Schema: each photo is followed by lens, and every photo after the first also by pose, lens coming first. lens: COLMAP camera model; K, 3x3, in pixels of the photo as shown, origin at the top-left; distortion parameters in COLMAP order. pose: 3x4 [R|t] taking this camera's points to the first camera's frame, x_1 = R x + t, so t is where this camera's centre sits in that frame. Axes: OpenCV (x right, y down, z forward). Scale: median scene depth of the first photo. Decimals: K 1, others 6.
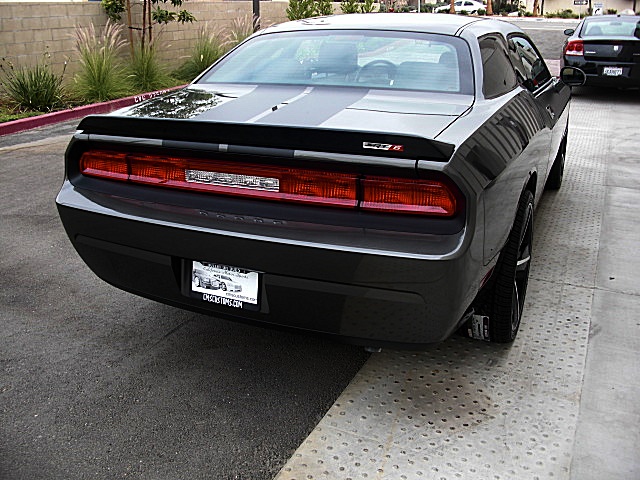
lens RADIAL K [[626.4, 0, 316.0], [0, 626.4, 238.1], [0, 0, 1]] dist [-0.206570, 0.198314]
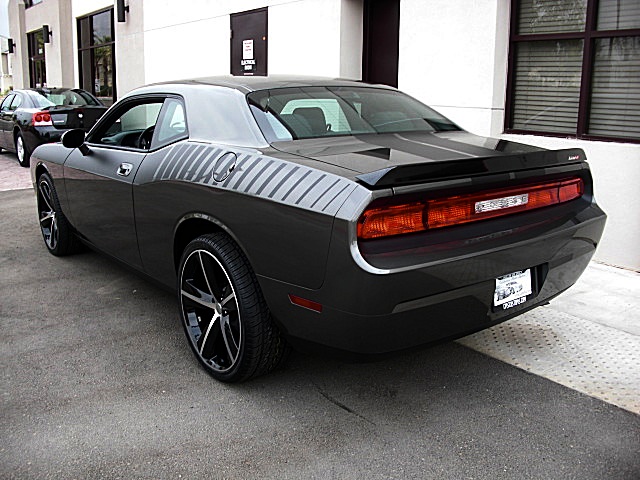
lens RADIAL K [[626.4, 0, 316.0], [0, 626.4, 238.1], [0, 0, 1]] dist [-0.206570, 0.198314]
pose [[0.452138, -0.194395, 0.870506, -1.170006], [0.298403, 0.952691, 0.057758, -0.176576], [-0.840551, 0.233647, 0.488756, 0.629719]]
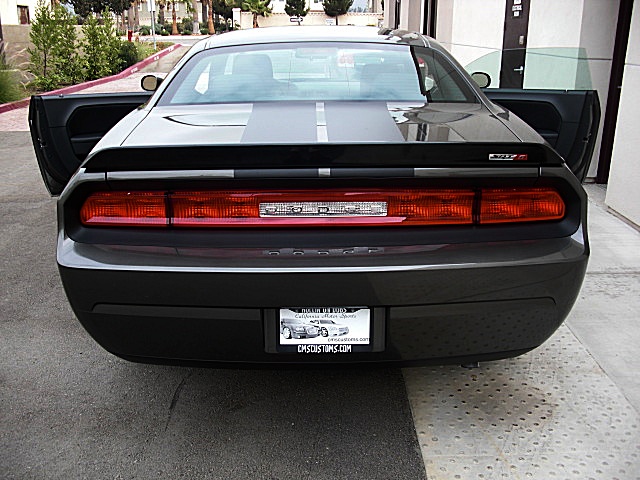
lens RADIAL K [[626.4, 0, 316.0], [0, 626.4, 238.1], [0, 0, 1]] dist [-0.206570, 0.198314]
pose [[0.901540, -0.130804, 0.412450, -0.439451], [0.144123, 0.989559, -0.001198, -0.046230], [-0.407987, 0.060524, 0.910979, 0.180091]]
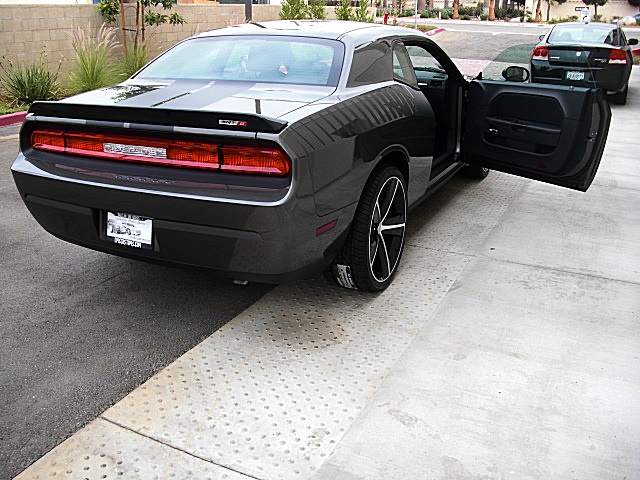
lens RADIAL K [[626.4, 0, 316.0], [0, 626.4, 238.1], [0, 0, 1]] dist [-0.206570, 0.198314]
pose [[0.999732, 0.018511, -0.013922, 0.232425], [-0.018567, 0.999820, -0.003856, 0.078428], [0.013848, 0.004113, 0.999896, -0.256021]]
